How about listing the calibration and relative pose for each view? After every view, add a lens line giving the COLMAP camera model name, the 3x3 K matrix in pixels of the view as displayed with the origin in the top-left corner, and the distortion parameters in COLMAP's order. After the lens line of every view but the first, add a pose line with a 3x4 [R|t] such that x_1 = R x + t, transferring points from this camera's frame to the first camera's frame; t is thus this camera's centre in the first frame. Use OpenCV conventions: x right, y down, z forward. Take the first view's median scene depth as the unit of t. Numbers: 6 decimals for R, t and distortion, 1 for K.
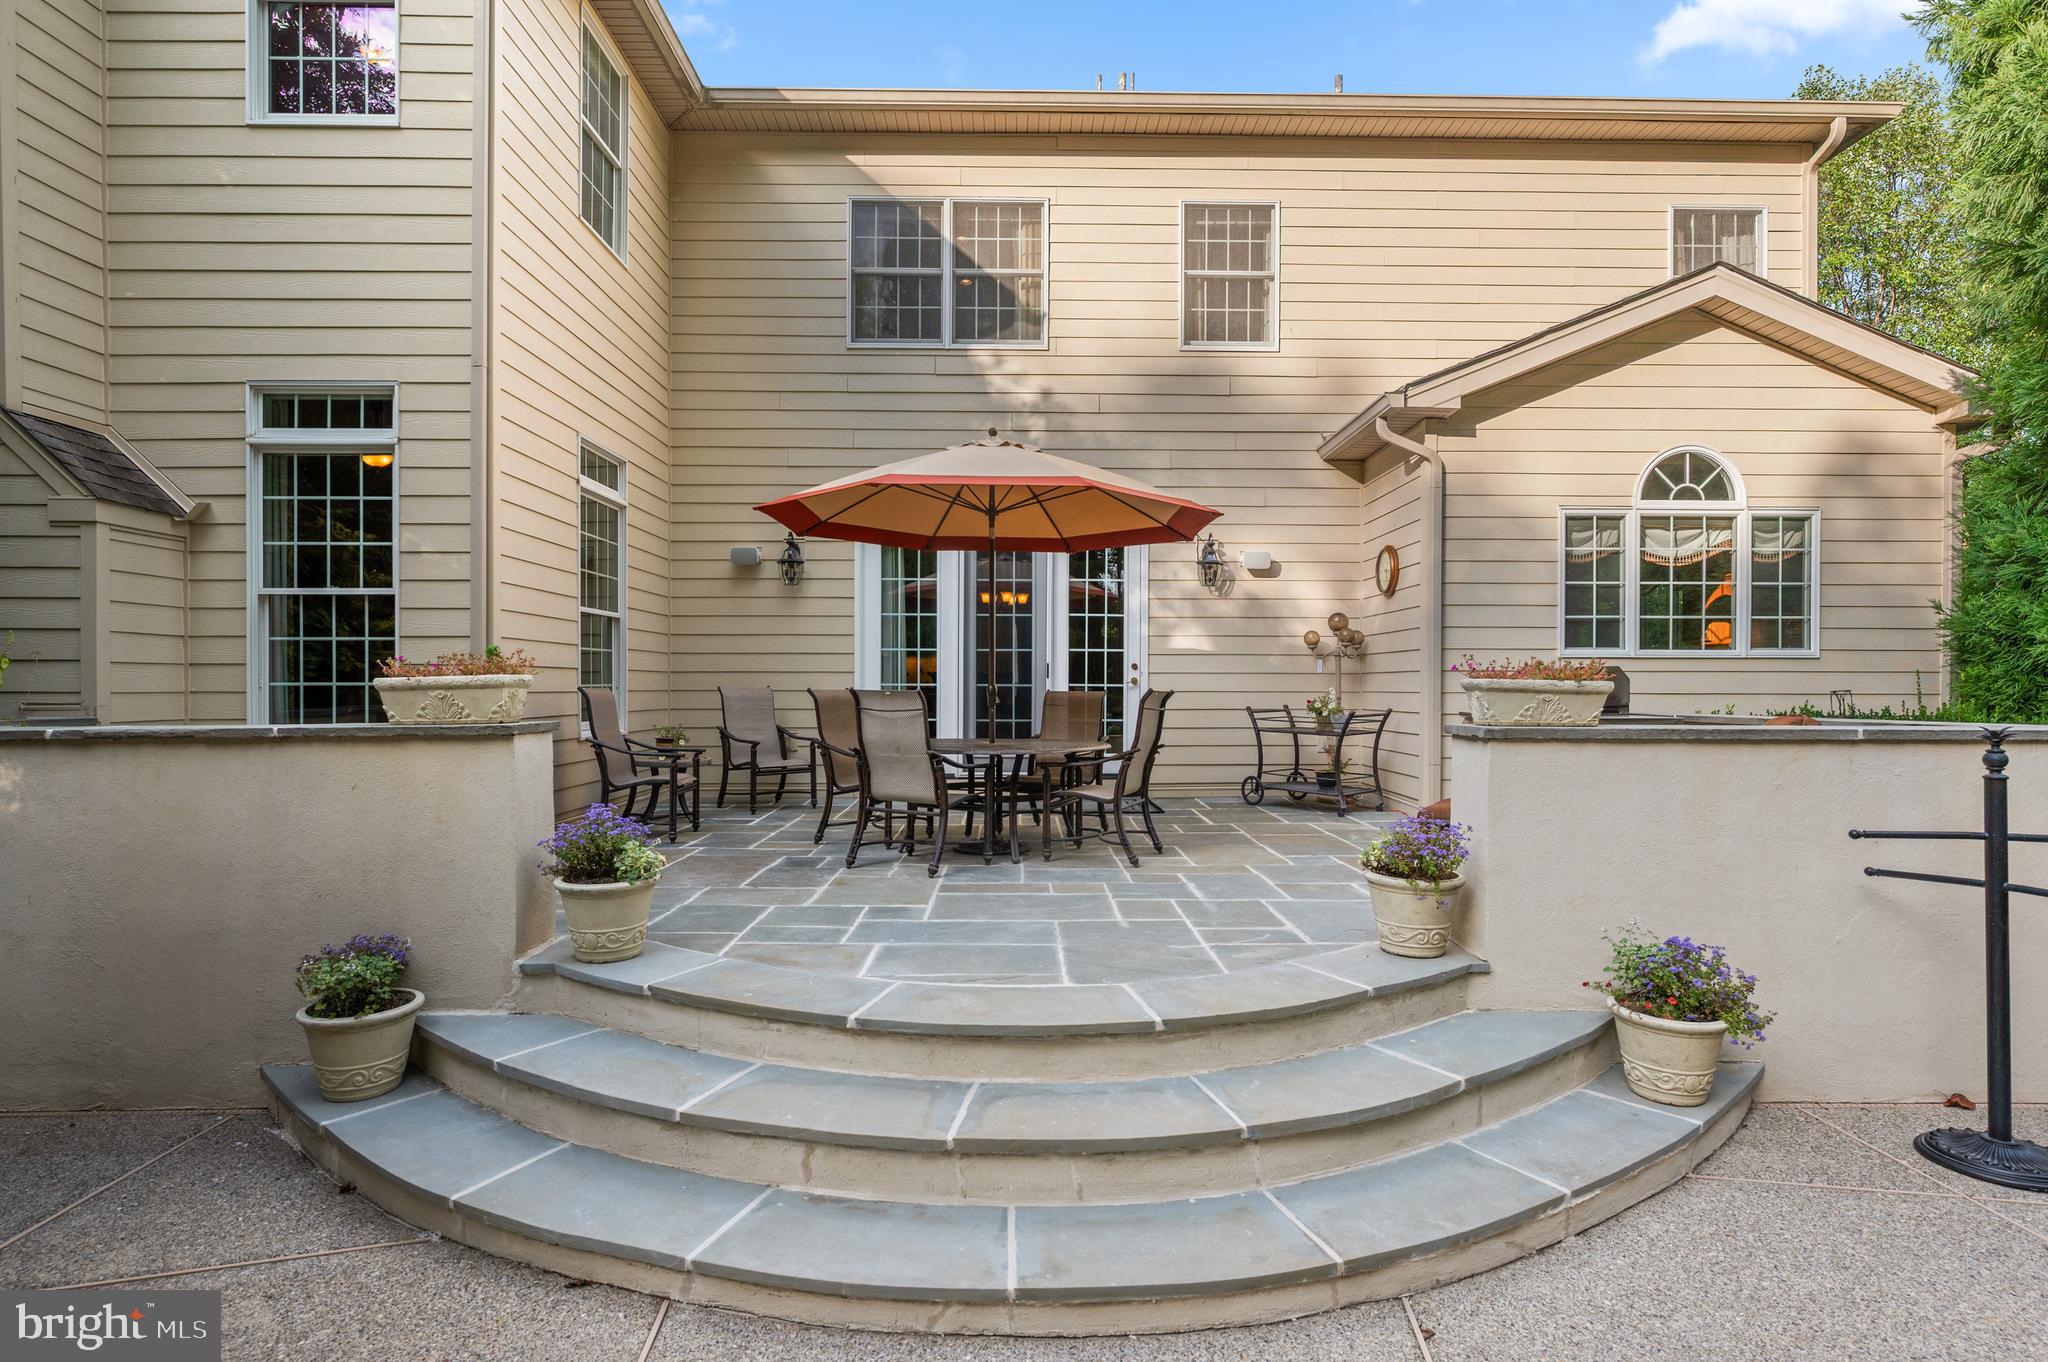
lens RADIAL K [[1029.6, 0, 1024.0], [0, 1029.6, 681.0], [0, 0, 1]] dist [0.000326, -0.000031]
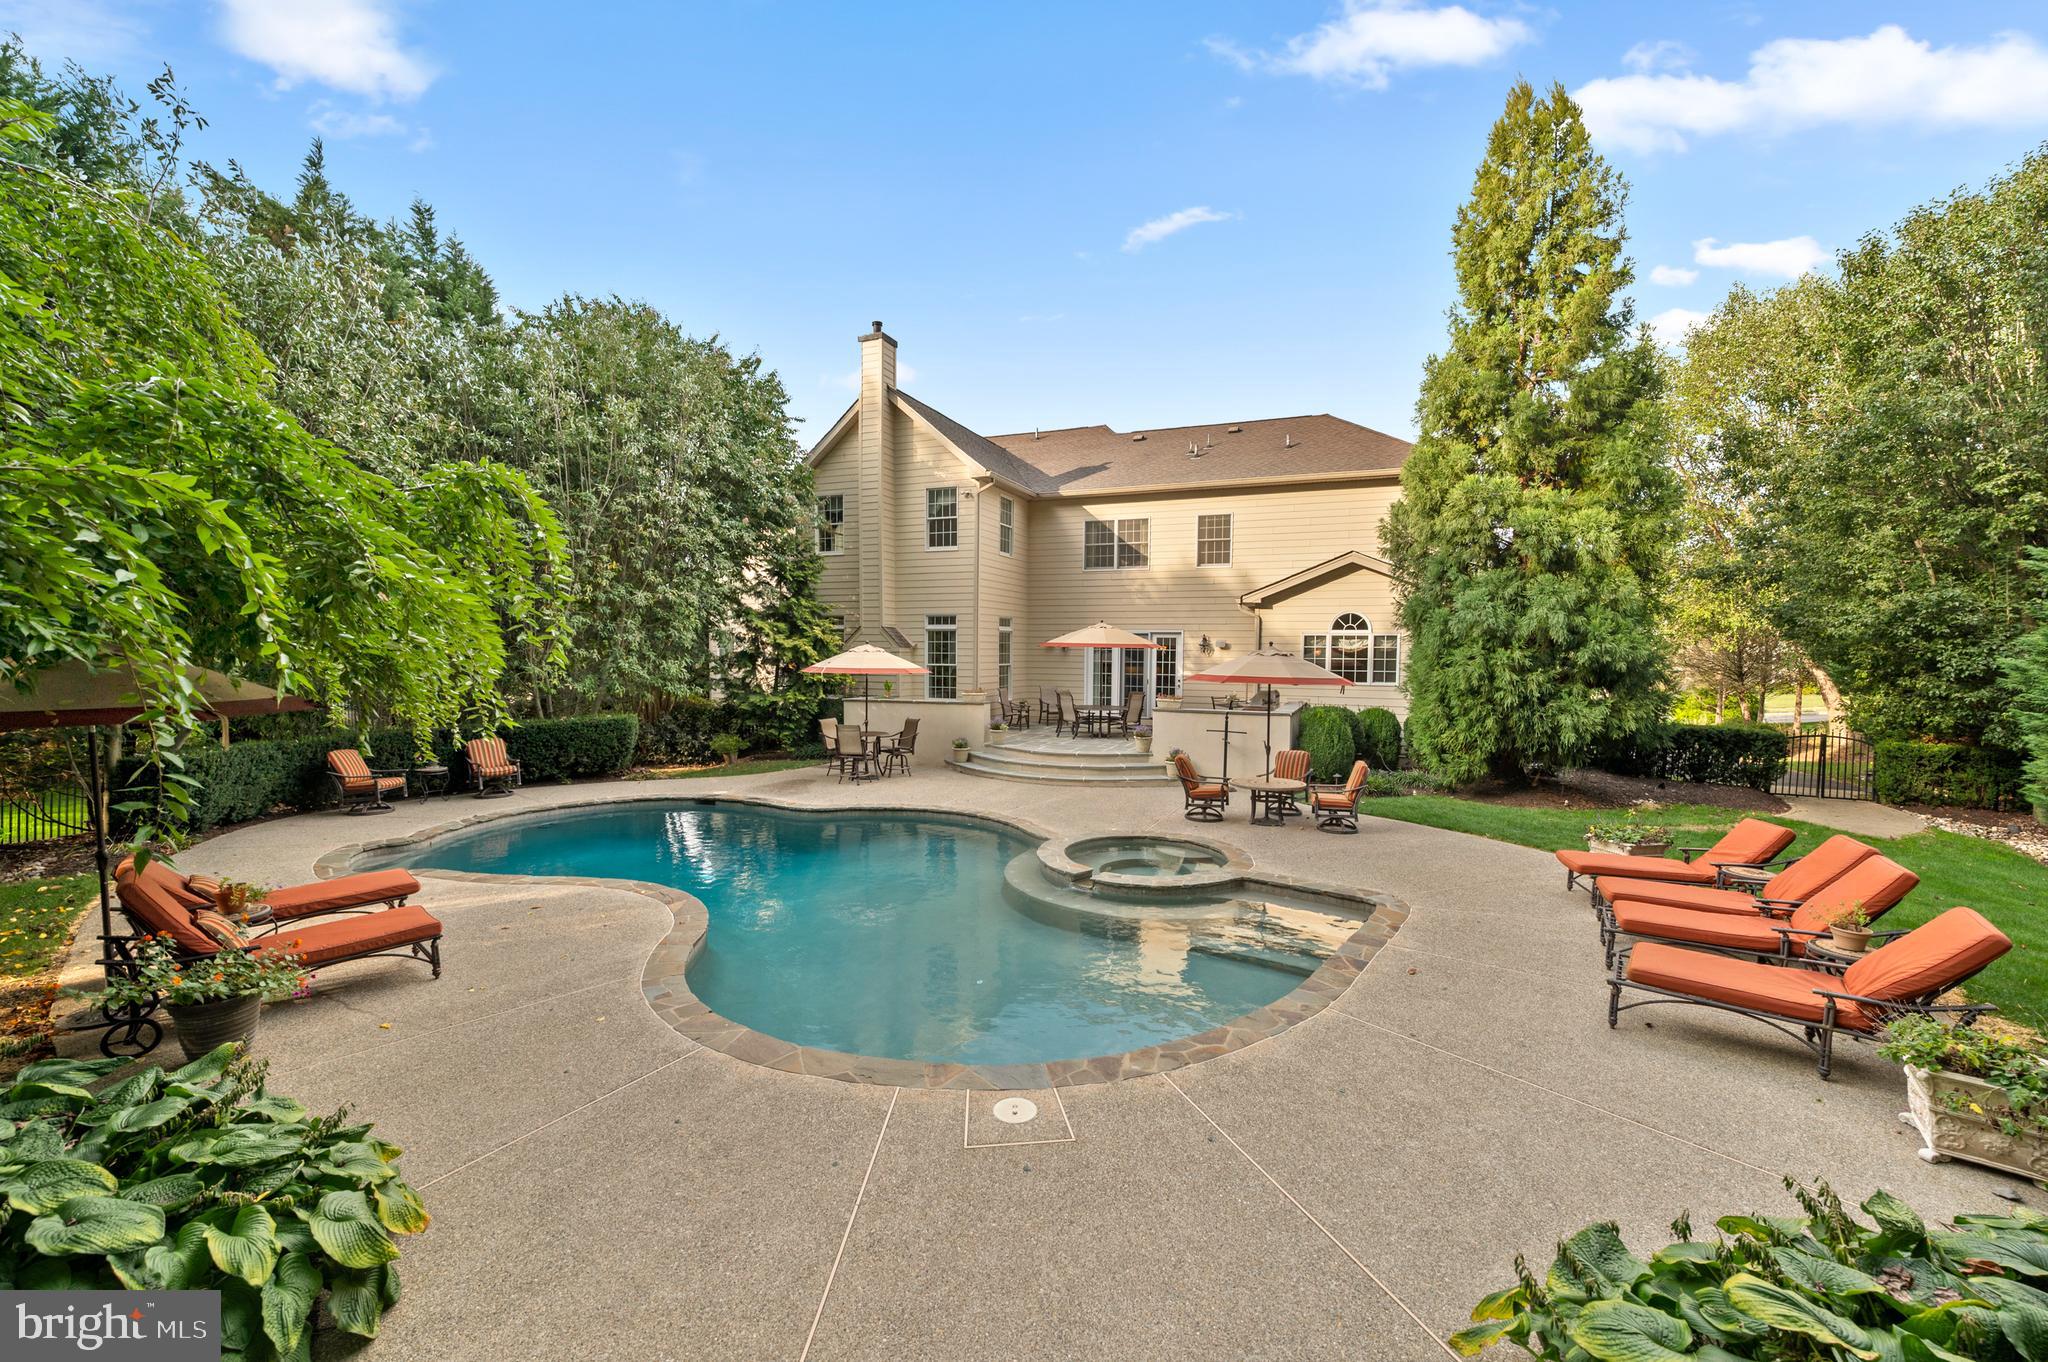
lens RADIAL K [[816.2, 0, 1033.9], [0, 816.2, 693.1], [0, 0, 1]] dist [-0.000650, 0.000167]
pose [[0.924115, 0.026913, -0.381166, 0.625617], [-0.004775, 0.998252, 0.058909, -0.115688], [0.382085, -0.052618, 0.922628, -1.290232]]
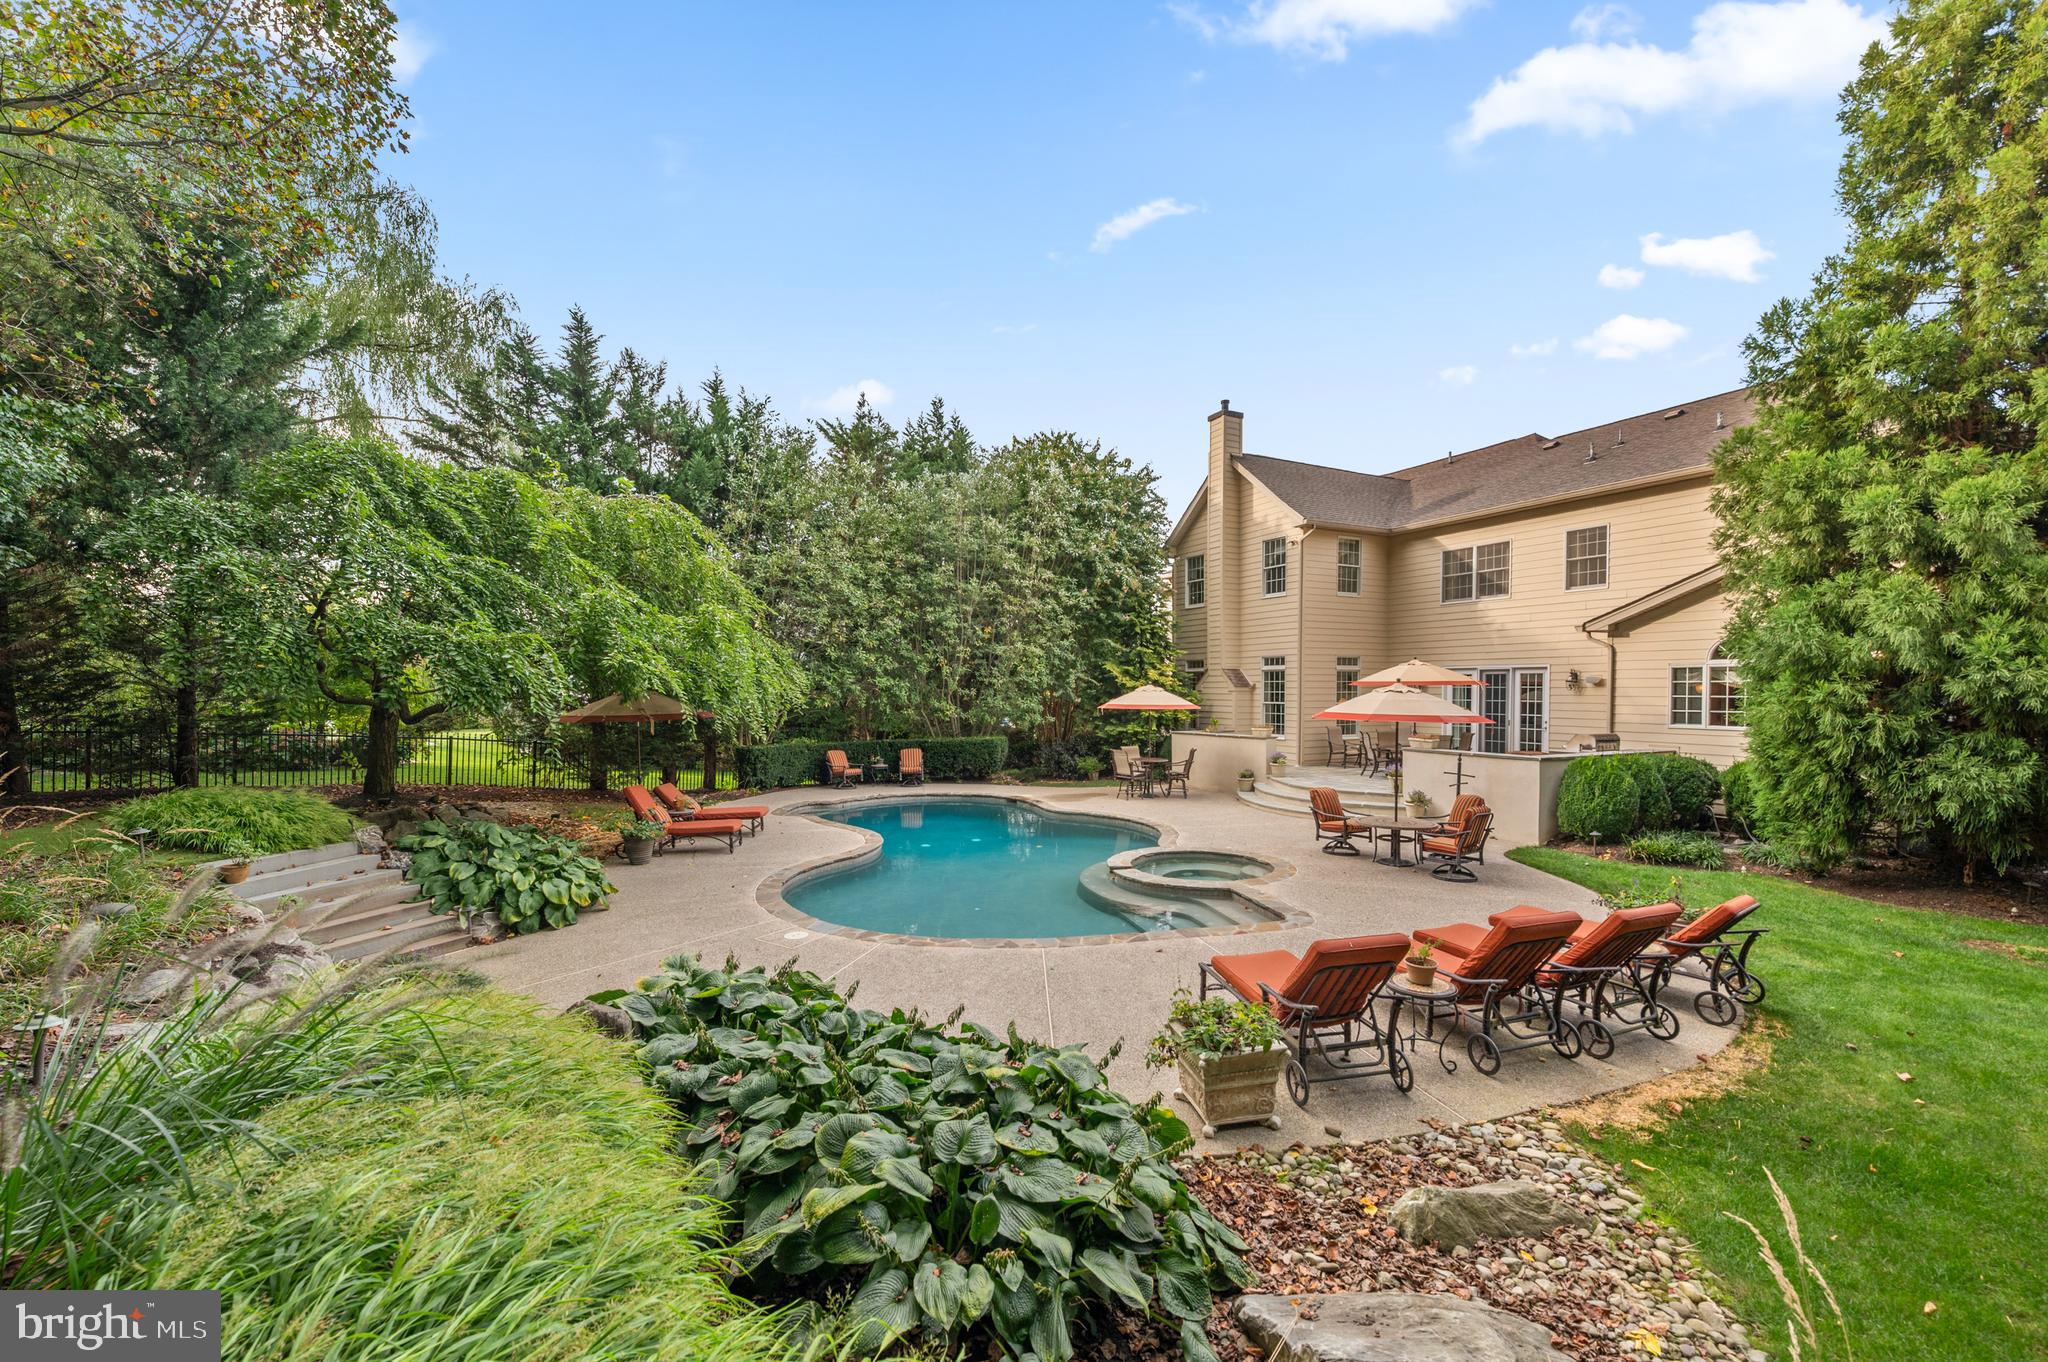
lens RADIAL K [[823.2, 0, 1043.2], [0, 823.2, 709.2], [0, 0, 1]] dist [0.001903, 0.000539]
pose [[0.455779, 0.021502, -0.889833, 1.381247], [0.006099, 0.999609, 0.027279, -0.112025], [0.890072, -0.017860, 0.455469, -1.021121]]
